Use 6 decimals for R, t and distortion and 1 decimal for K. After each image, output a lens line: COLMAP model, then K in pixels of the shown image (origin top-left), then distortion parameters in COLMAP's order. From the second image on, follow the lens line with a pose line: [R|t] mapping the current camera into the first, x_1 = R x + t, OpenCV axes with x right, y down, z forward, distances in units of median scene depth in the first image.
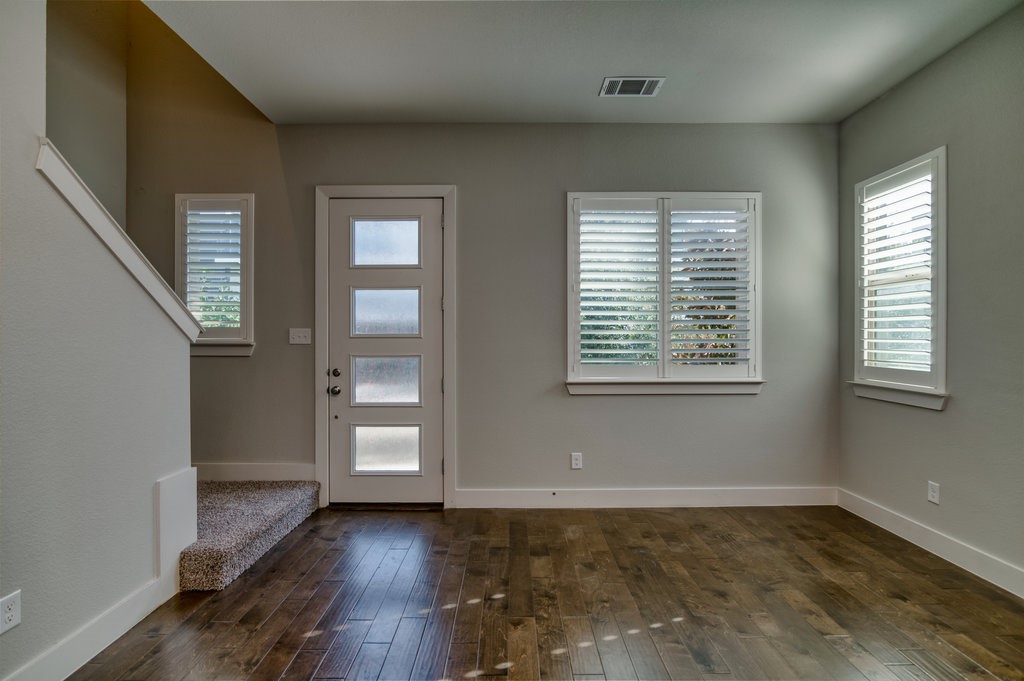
lens RADIAL K [[495.2, 0, 516.8], [0, 495.2, 340.8], [0, 0, 1]] dist [-0.016717, 0.000339]
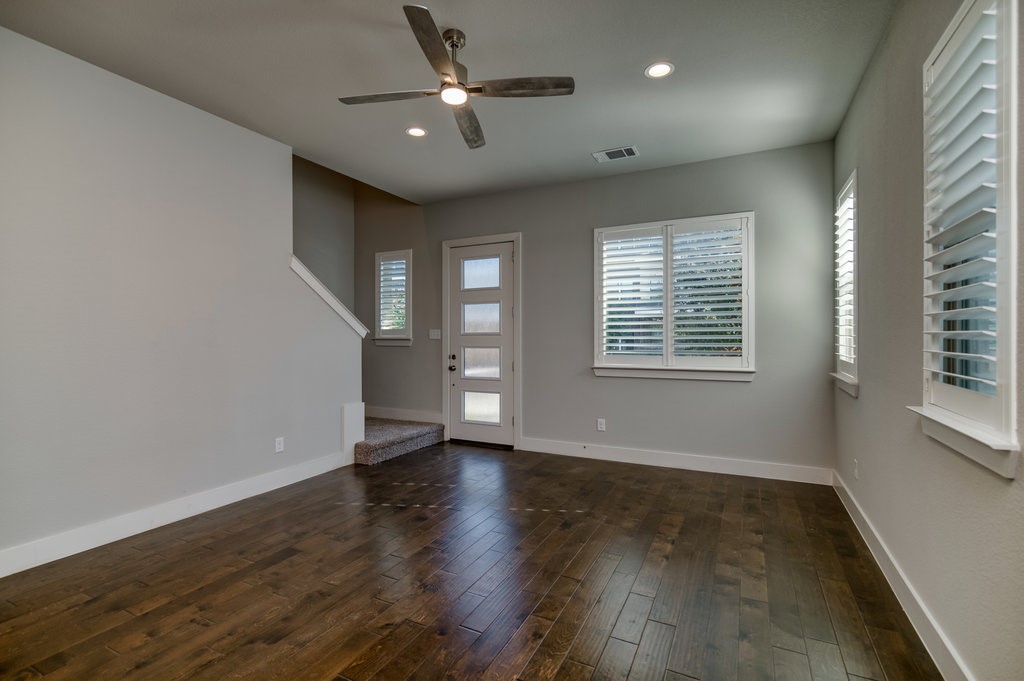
lens RADIAL K [[465.6, 0, 506.6], [0, 465.6, 338.0], [0, 0, 1]] dist [-0.008144, -0.002122]
pose [[0.890094, 0.000709, -0.455776, 0.475256], [-0.000620, 1.000000, 0.000346, 0.002690], [0.455776, -0.000025, 0.890094, -0.261608]]
